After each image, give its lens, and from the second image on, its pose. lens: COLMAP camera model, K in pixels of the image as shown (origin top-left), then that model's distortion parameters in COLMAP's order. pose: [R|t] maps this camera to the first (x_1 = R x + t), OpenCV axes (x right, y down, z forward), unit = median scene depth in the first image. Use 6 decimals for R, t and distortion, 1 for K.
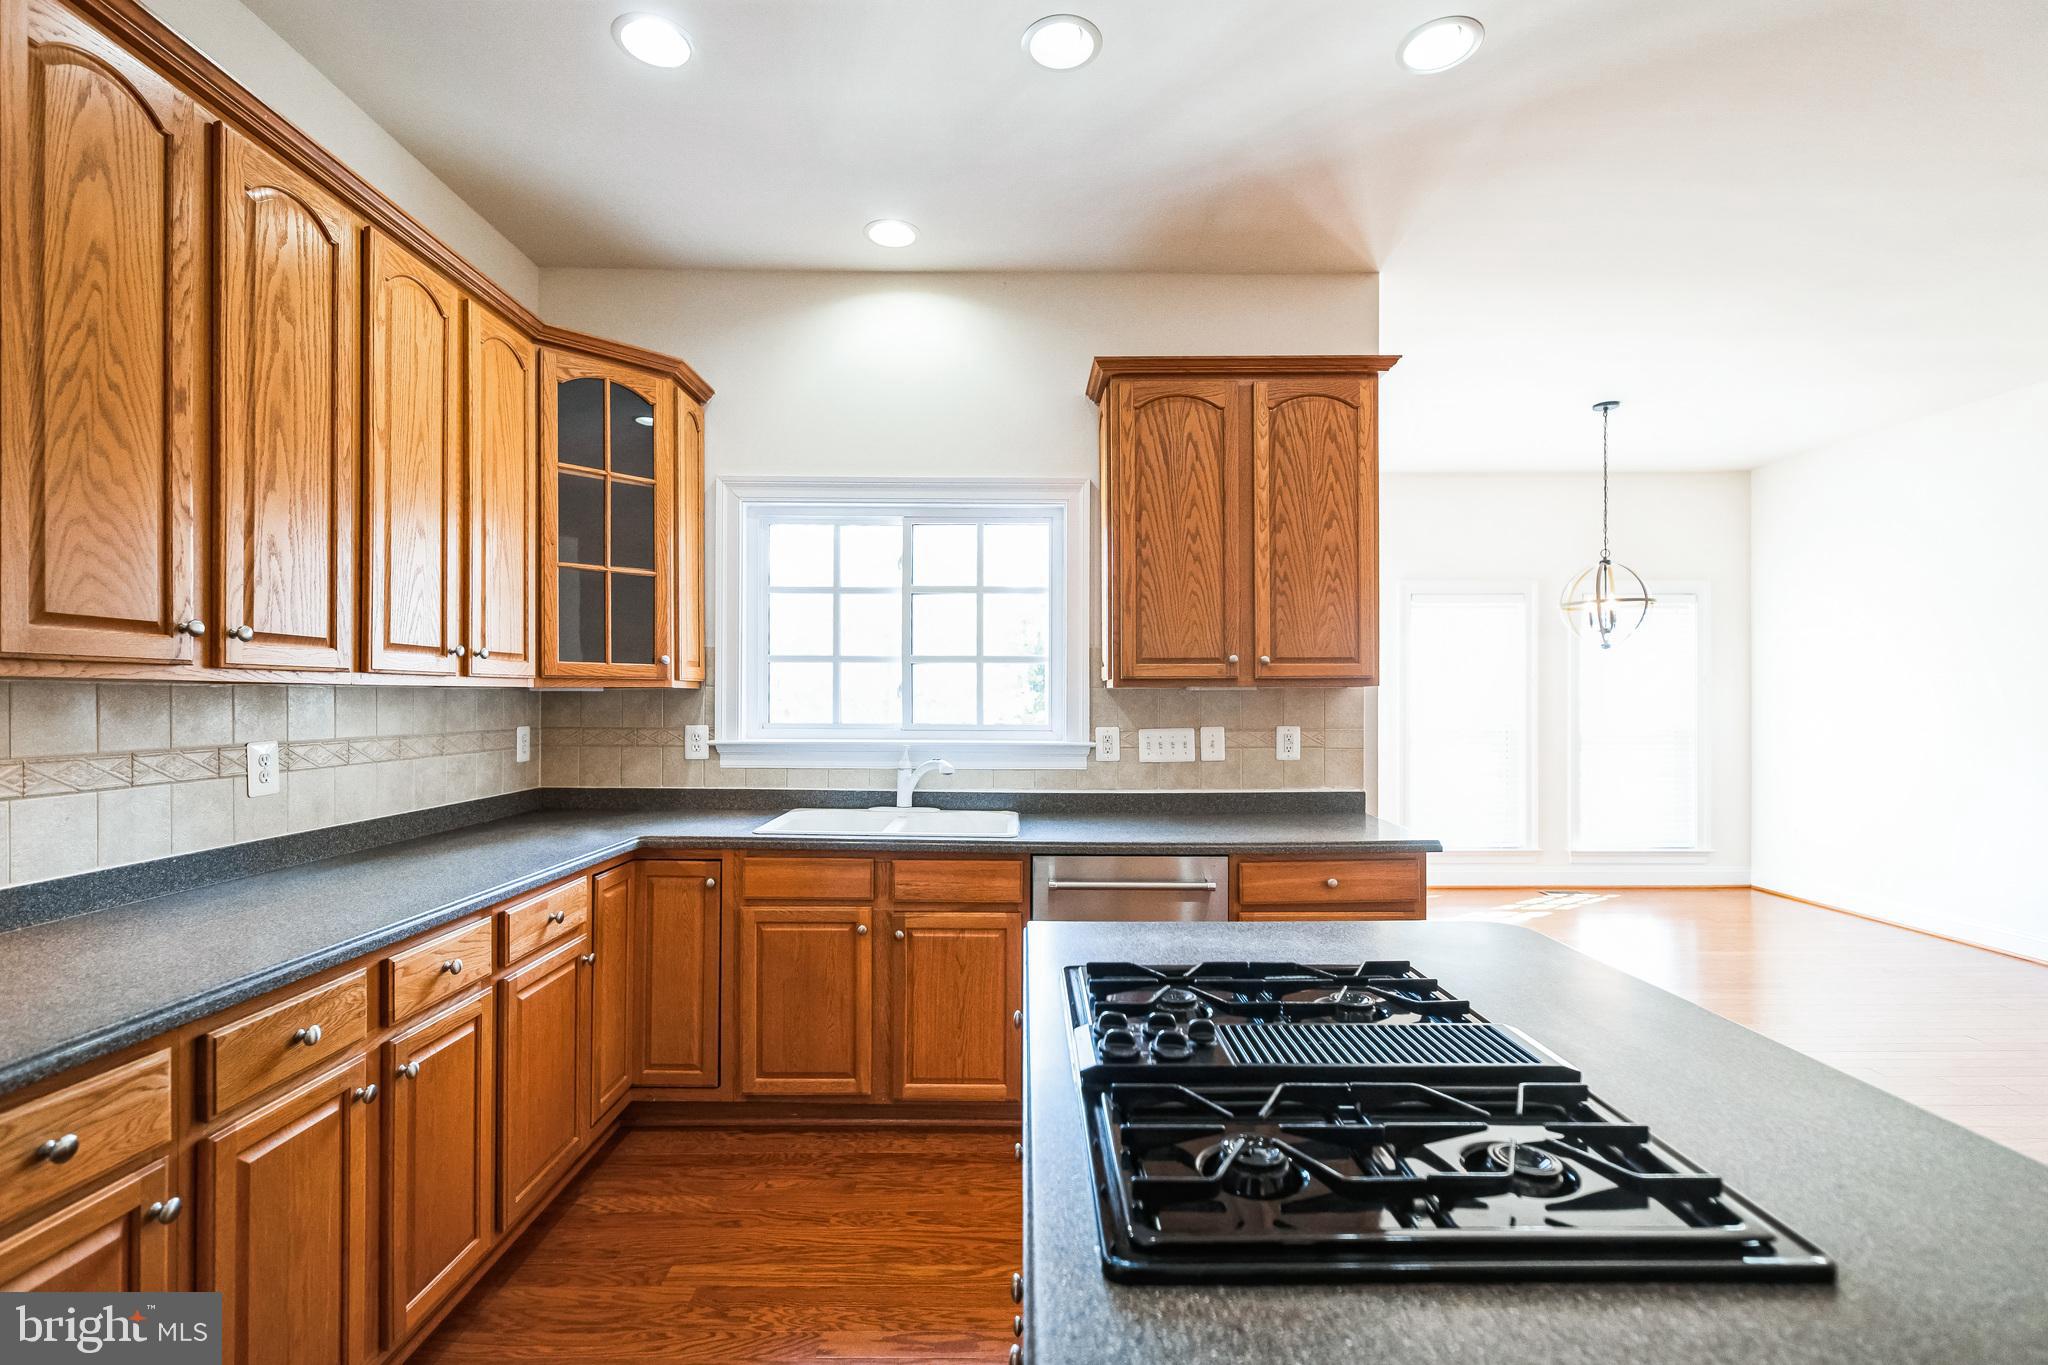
lens RADIAL K [[912.1, 0, 1027.8], [0, 912.1, 696.7], [0, 0, 1]] dist [-0.000430, -0.000108]
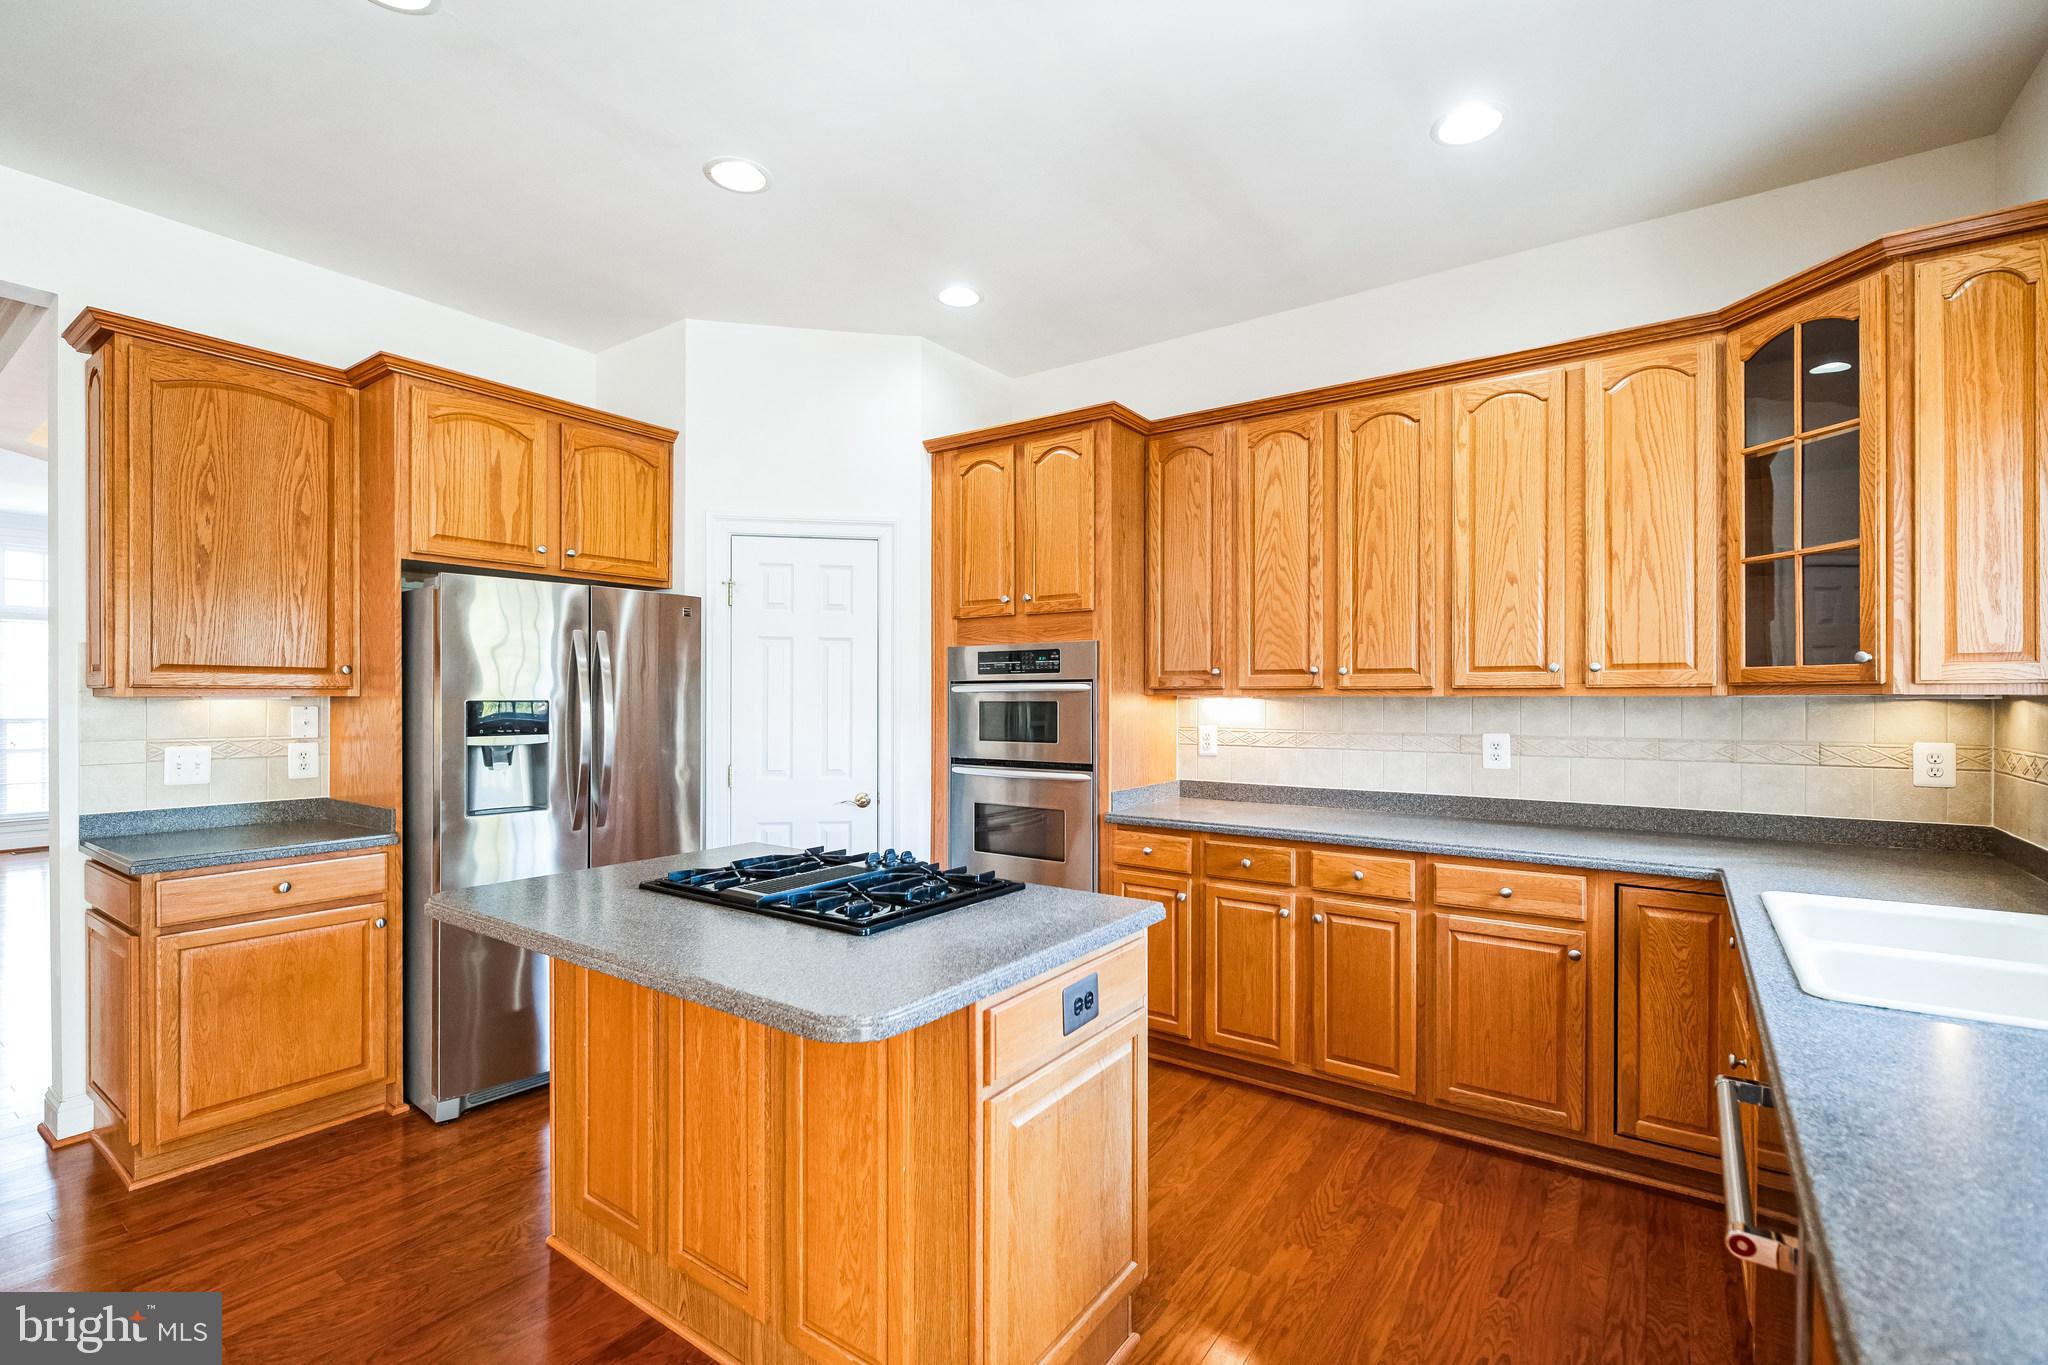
lens RADIAL K [[912.1, 0, 1027.8], [0, 912.1, 696.7], [0, 0, 1]] dist [-0.000430, -0.000108]
pose [[-0.589798, 0.001838, -0.807549, 0.968424], [0.000798, 0.999998, 0.001694, -0.017271], [0.807551, 0.000355, -0.589798, 1.444117]]
